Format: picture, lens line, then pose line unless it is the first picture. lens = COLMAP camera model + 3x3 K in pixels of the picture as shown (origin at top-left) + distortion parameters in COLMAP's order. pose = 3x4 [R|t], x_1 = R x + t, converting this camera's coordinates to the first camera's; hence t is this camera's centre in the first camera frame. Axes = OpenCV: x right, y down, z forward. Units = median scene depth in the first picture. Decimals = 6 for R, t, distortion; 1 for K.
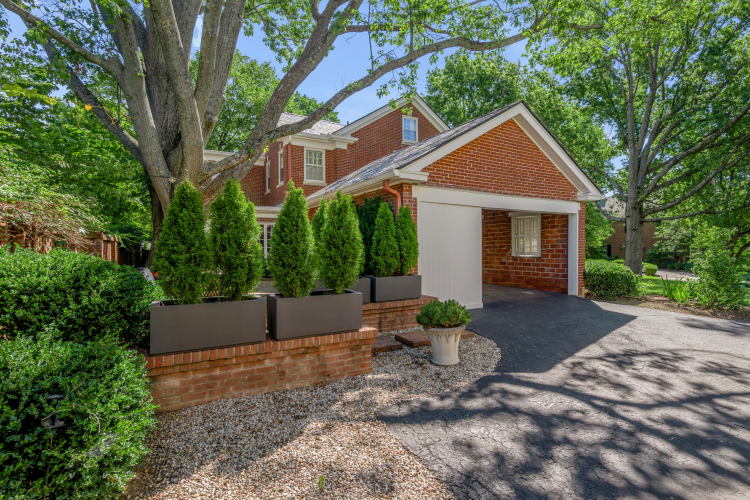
lens RADIAL K [[352.4, 0, 375.0], [0, 352.4, 250.0], [0, 0, 1]] dist [-0.002463, -0.000246]
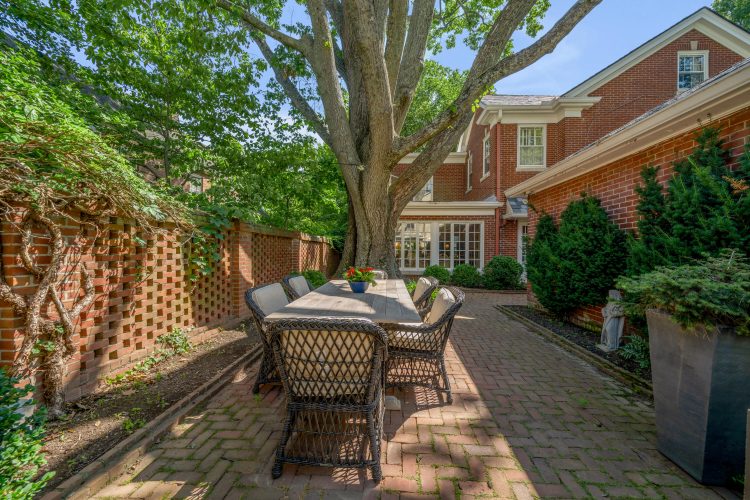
lens RADIAL K [[344.2, 0, 375.0], [0, 344.2, 250.0], [0, 0, 1]] dist [0.000747, 0.000164]
pose [[0.851420, 0.013413, -0.524314, -0.067409], [-0.019701, 0.999785, -0.006415, 0.000377], [0.524115, 0.015791, 0.851501, 0.186634]]
